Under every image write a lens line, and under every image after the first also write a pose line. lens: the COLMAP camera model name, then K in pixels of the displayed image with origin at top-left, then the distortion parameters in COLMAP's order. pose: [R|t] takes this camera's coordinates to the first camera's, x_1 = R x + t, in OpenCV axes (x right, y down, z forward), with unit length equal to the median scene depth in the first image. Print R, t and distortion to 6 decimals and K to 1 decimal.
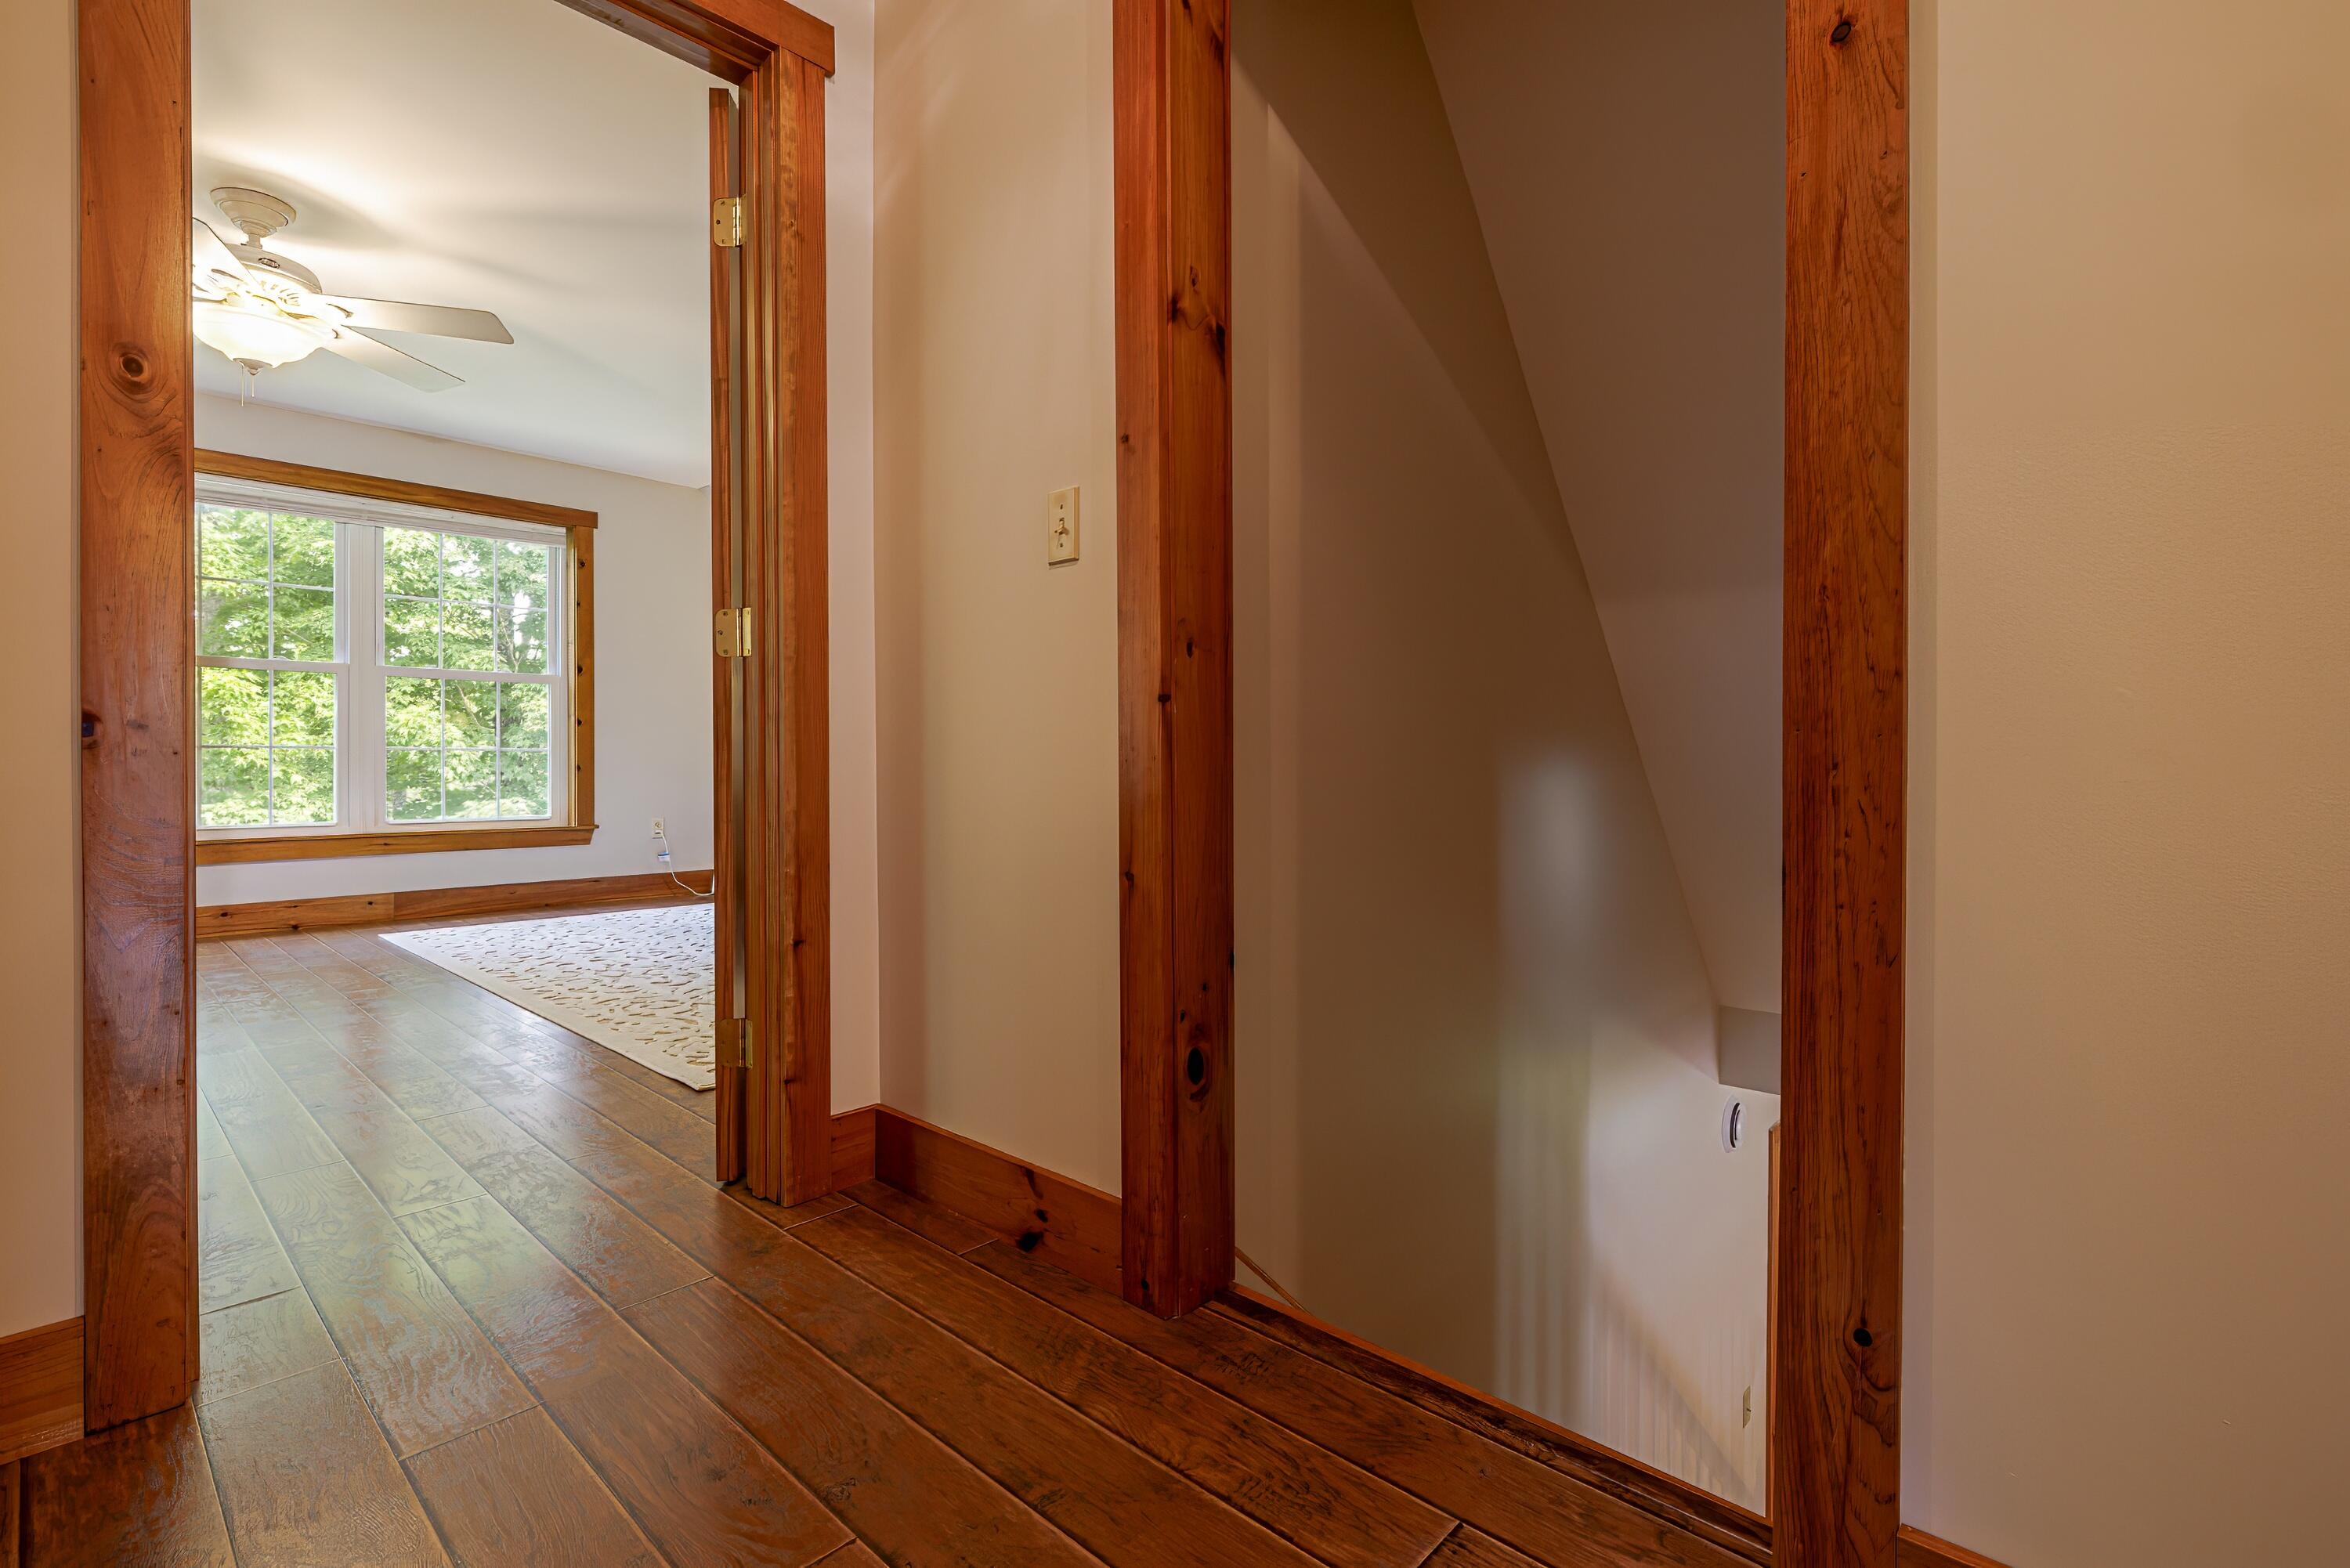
lens RADIAL K [[1115.0, 0, 1175.0], [0, 1115.0, 784.0], [0, 0, 1]] dist [0.024874, 0.000043]
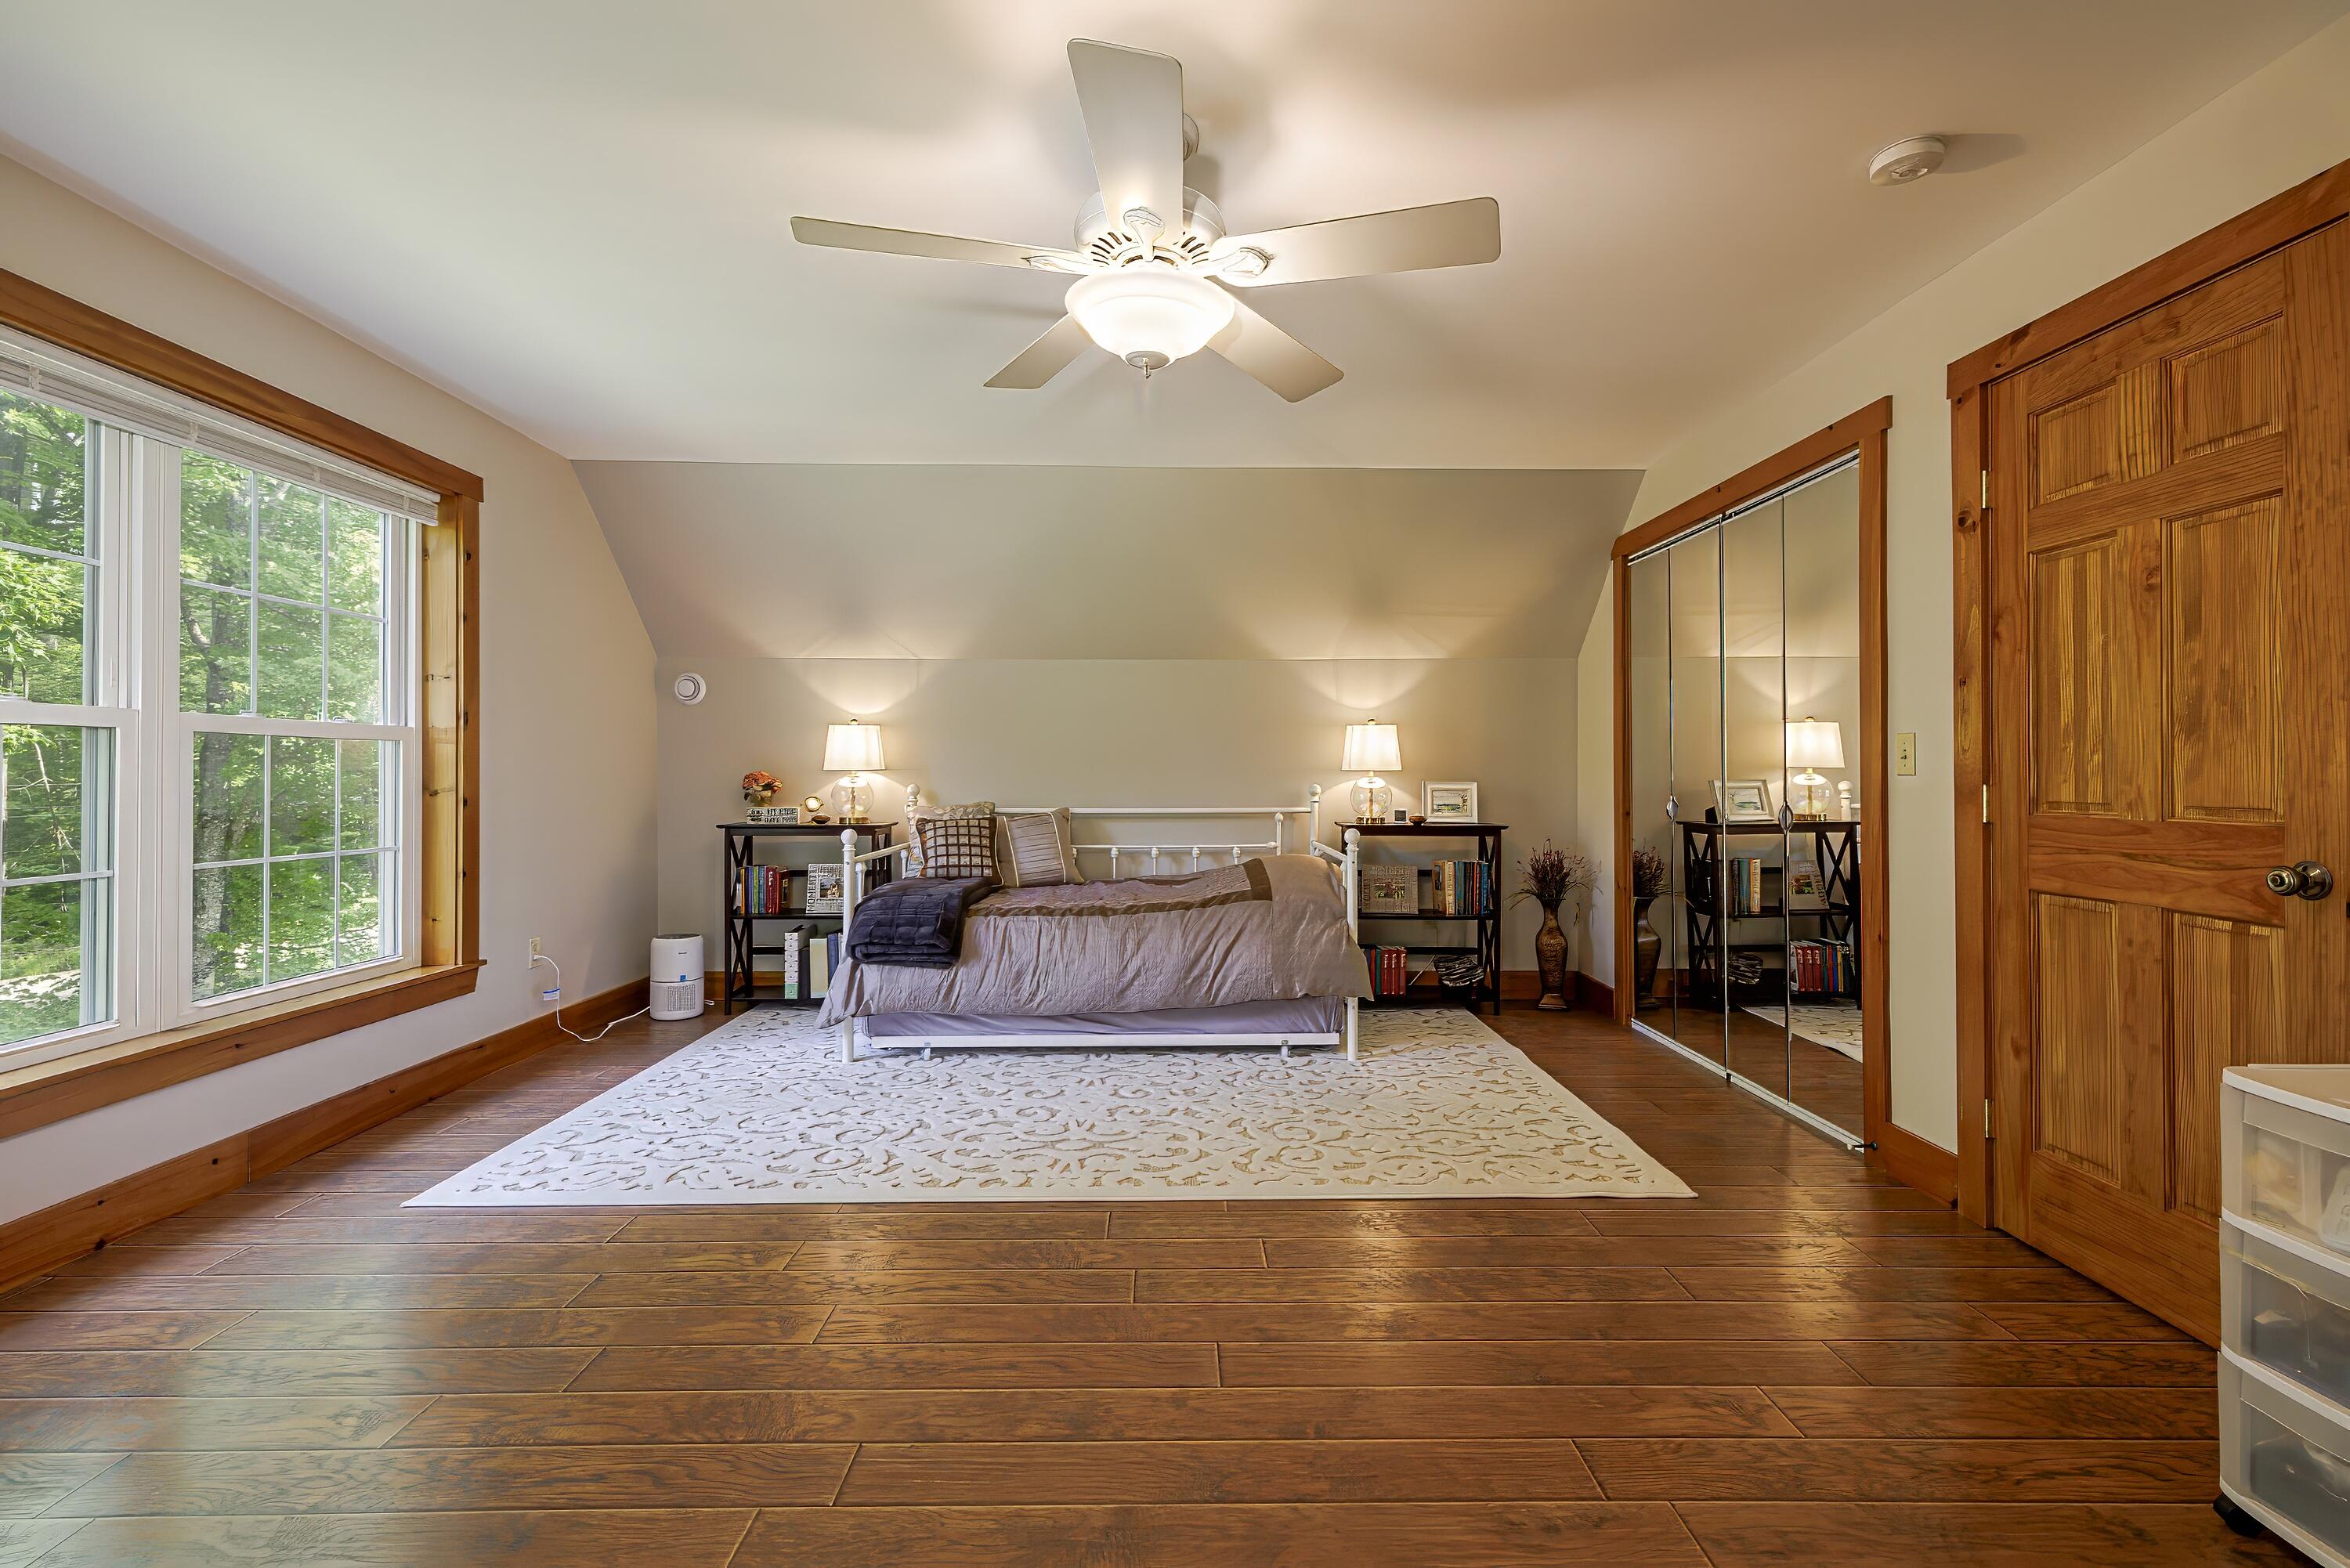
lens RADIAL K [[1038.1, 0, 1185.5], [0, 1038.1, 780.8], [0, 0, 1]] dist [0.002996, 0.000625]
pose [[0.718912, -0.005374, 0.695080, -0.647382], [0.011235, 0.999929, -0.003889, -0.060087], [-0.695010, 0.010605, 0.718922, 0.292027]]
